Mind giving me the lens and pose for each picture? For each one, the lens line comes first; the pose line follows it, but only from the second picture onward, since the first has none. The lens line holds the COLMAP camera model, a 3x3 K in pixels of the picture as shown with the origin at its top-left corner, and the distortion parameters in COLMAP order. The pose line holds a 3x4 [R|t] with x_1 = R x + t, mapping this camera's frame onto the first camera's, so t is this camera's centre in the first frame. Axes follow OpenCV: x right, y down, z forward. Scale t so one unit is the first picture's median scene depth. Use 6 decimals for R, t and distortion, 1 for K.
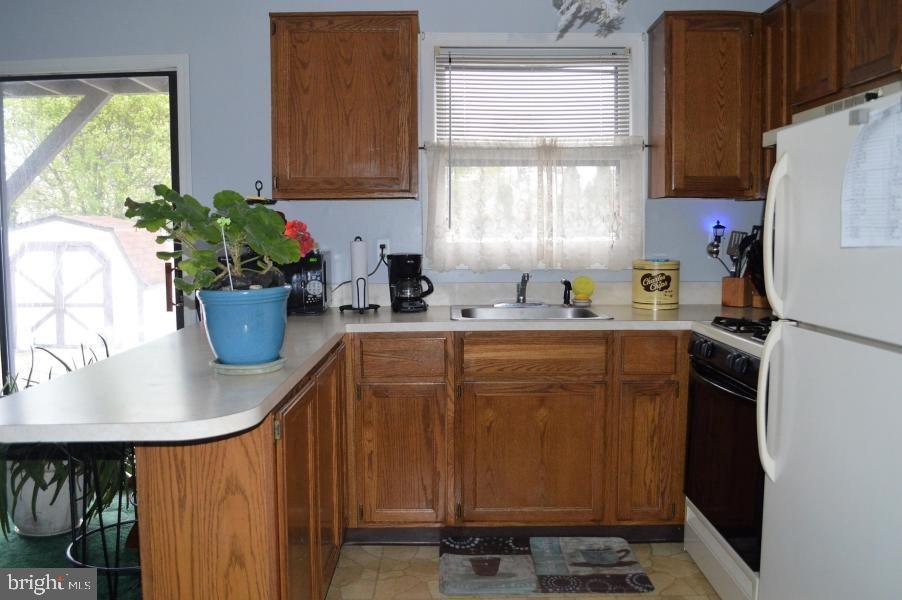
lens RADIAL K [[778.4, 0, 436.5], [0, 778.4, 300.0], [0, 0, 1]] dist [-0.076167, 0.007823]
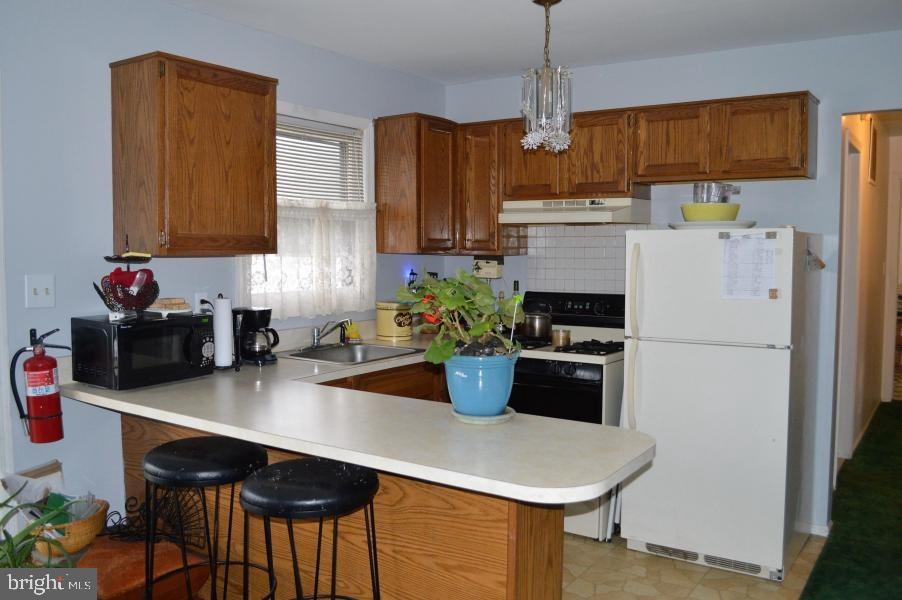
lens RADIAL K [[778.4, 0, 436.5], [0, 778.4, 300.0], [0, 0, 1]] dist [-0.076167, 0.007823]
pose [[0.571816, -0.048298, 0.818959, -0.746130], [0.064951, 0.997797, 0.013495, -0.069184], [-0.817807, 0.045476, 0.573693, 0.217384]]
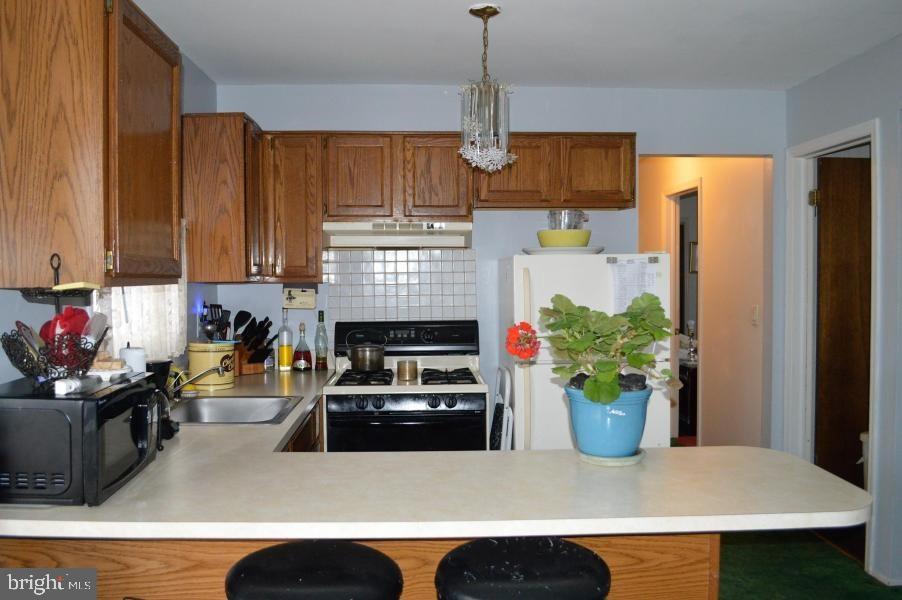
lens RADIAL K [[778.4, 0, 436.5], [0, 778.4, 300.0], [0, 0, 1]] dist [-0.076167, 0.007823]
pose [[-0.035847, -0.027443, 0.998980, -0.781598], [0.091426, 0.995341, 0.030624, -0.114419], [-0.995166, 0.092430, -0.033171, 0.757759]]
